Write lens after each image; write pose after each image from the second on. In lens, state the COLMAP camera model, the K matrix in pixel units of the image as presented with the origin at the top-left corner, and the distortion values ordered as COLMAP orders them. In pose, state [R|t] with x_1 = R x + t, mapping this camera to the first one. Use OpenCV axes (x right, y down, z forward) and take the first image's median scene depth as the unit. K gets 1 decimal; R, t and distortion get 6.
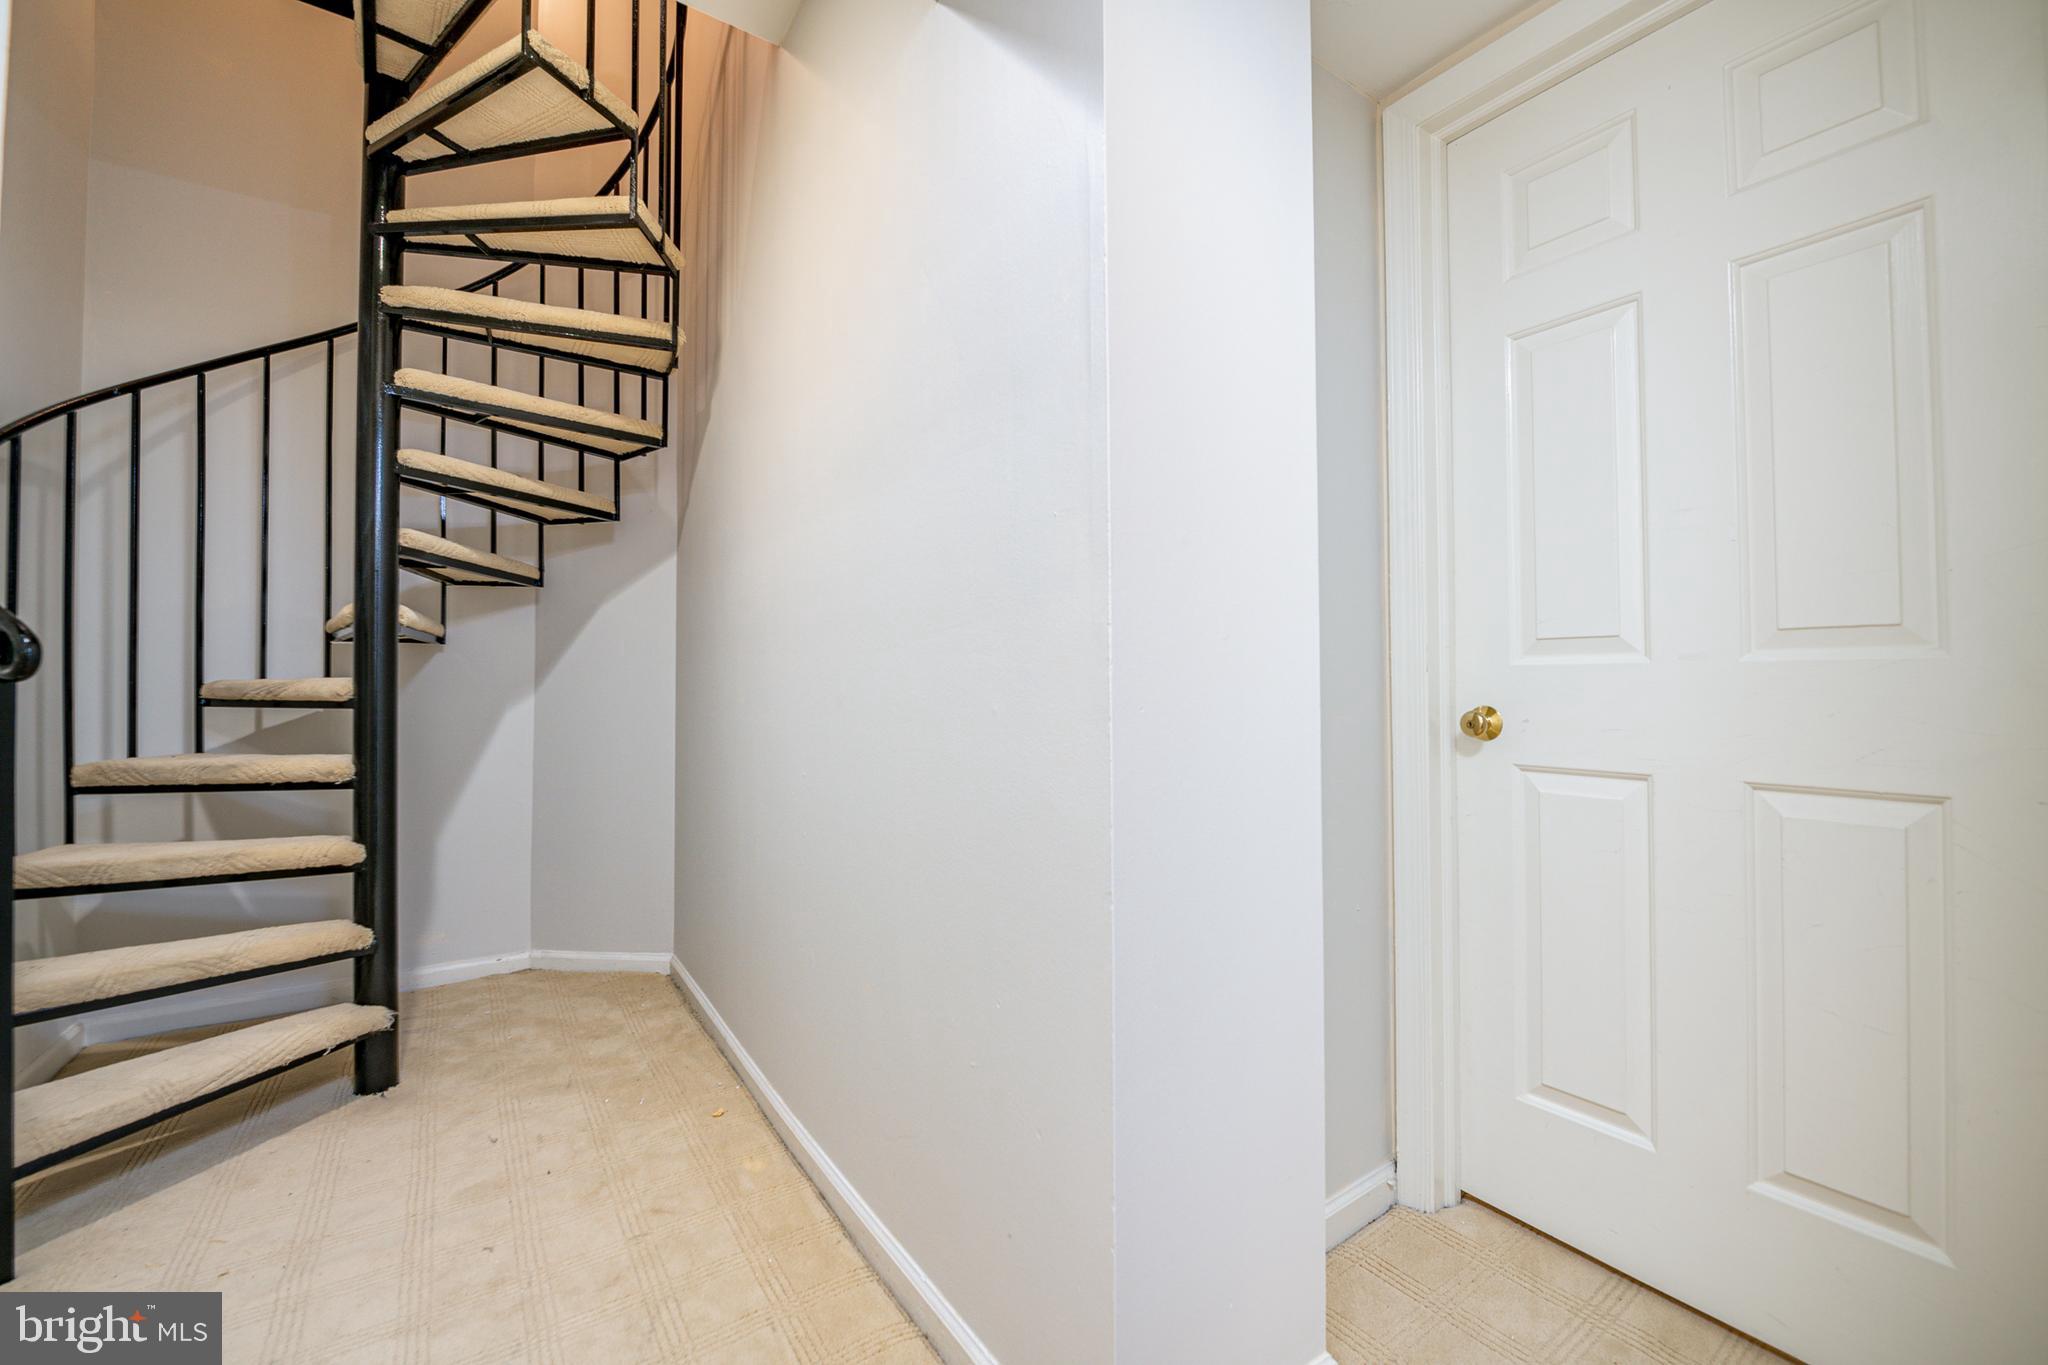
lens RADIAL K [[816.8, 0, 1031.7], [0, 816.8, 670.5], [0, 0, 1]] dist [-0.001126, -0.006117]
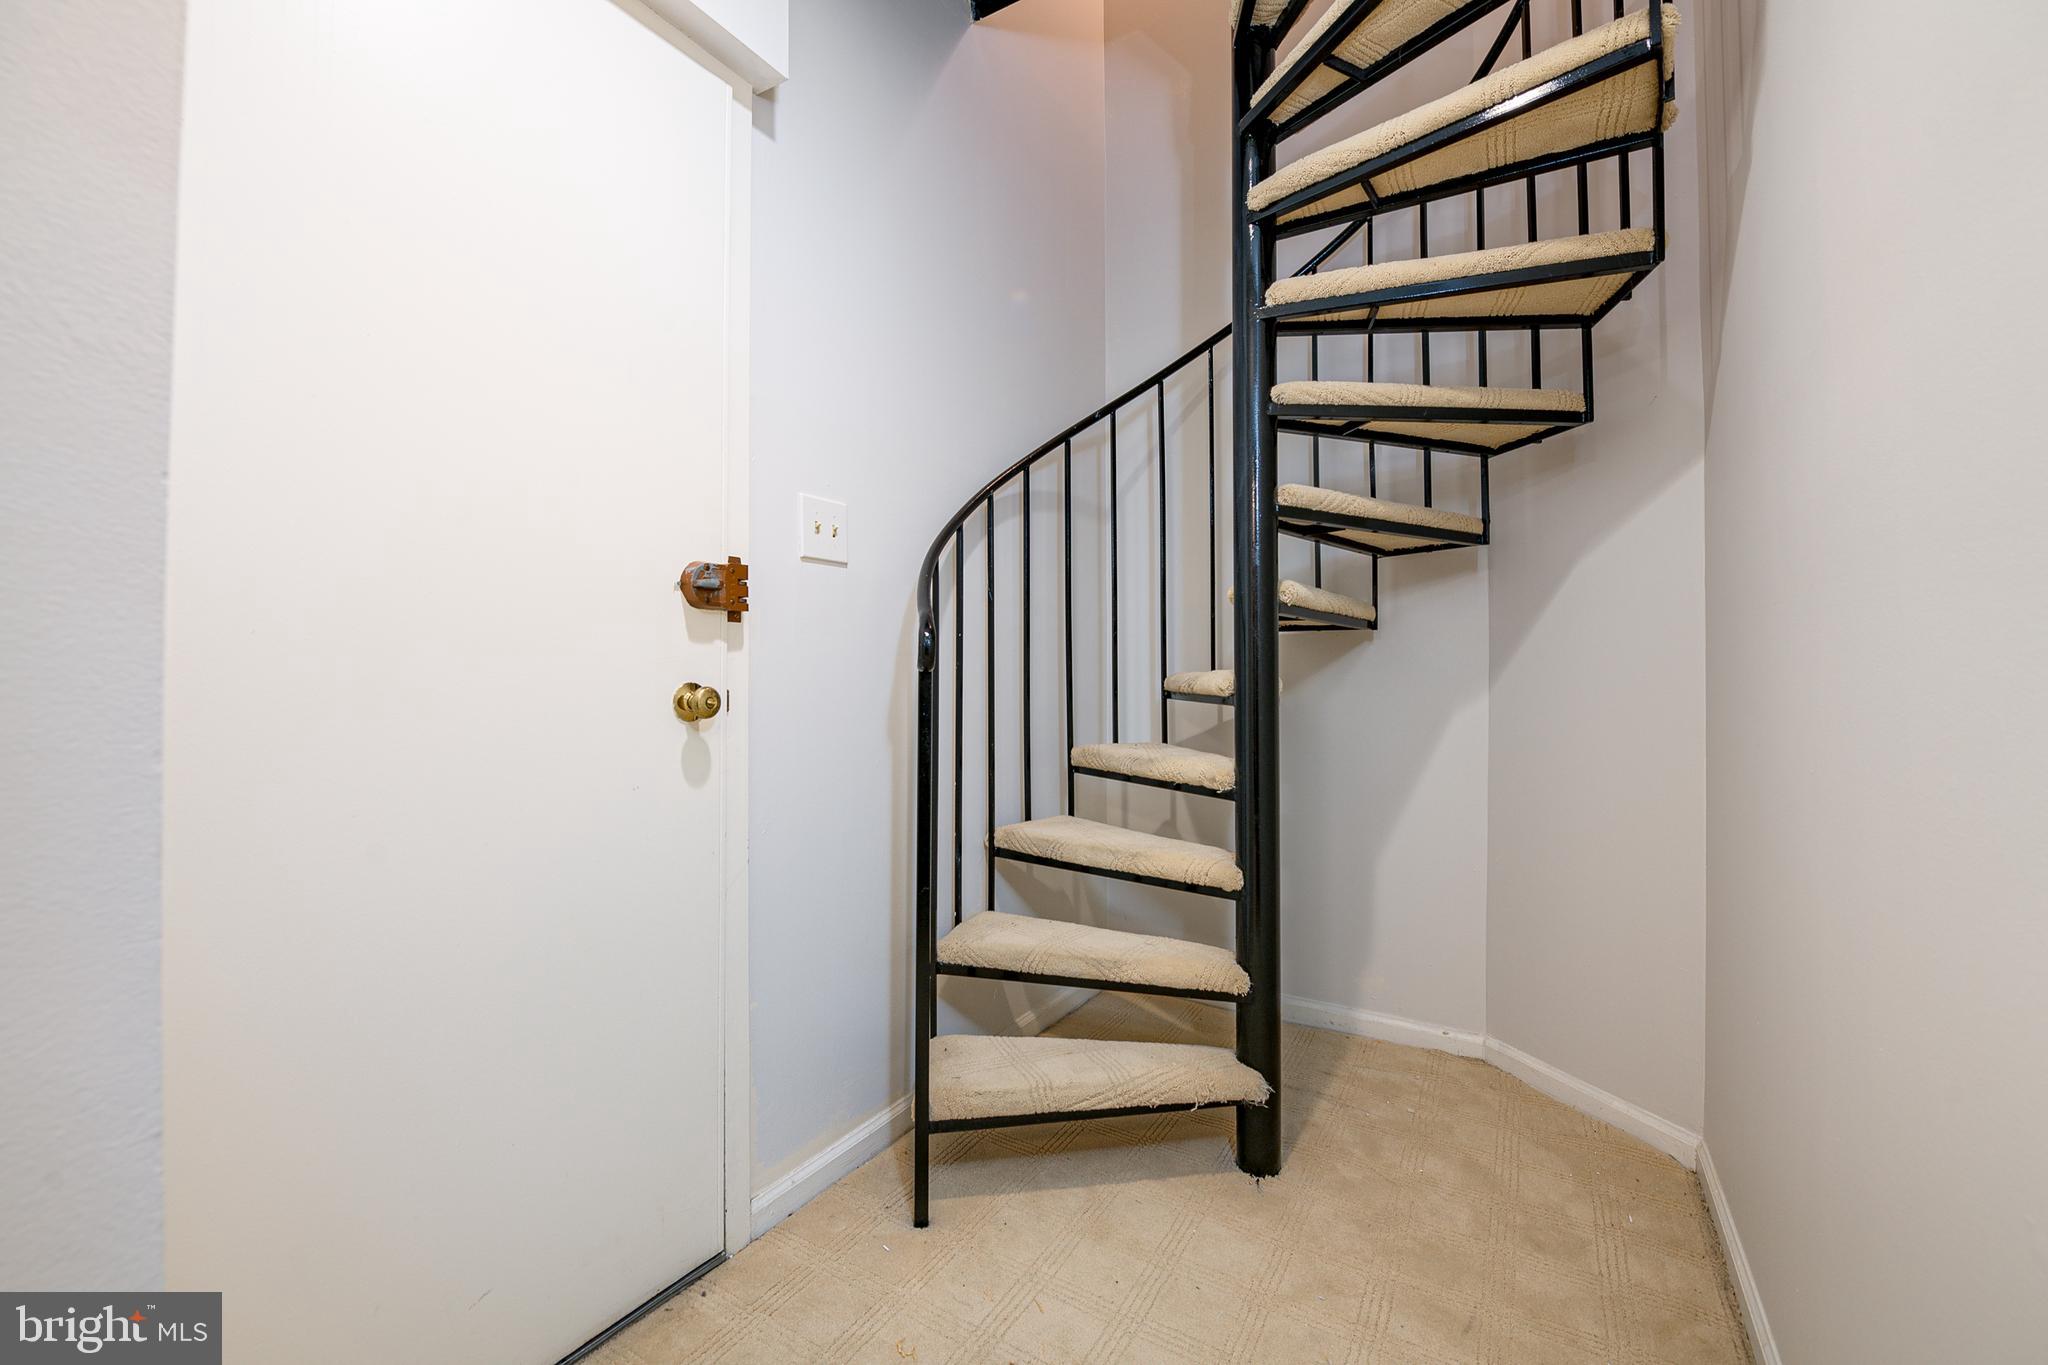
lens RADIAL K [[816.8, 0, 1031.7], [0, 816.8, 670.5], [0, 0, 1]] dist [-0.001126, -0.006117]
pose [[0.401533, -0.005744, -0.915827, -0.124234], [0.009338, 0.999954, -0.002178, 0.009056], [0.915797, -0.007678, 0.401568, 0.416879]]
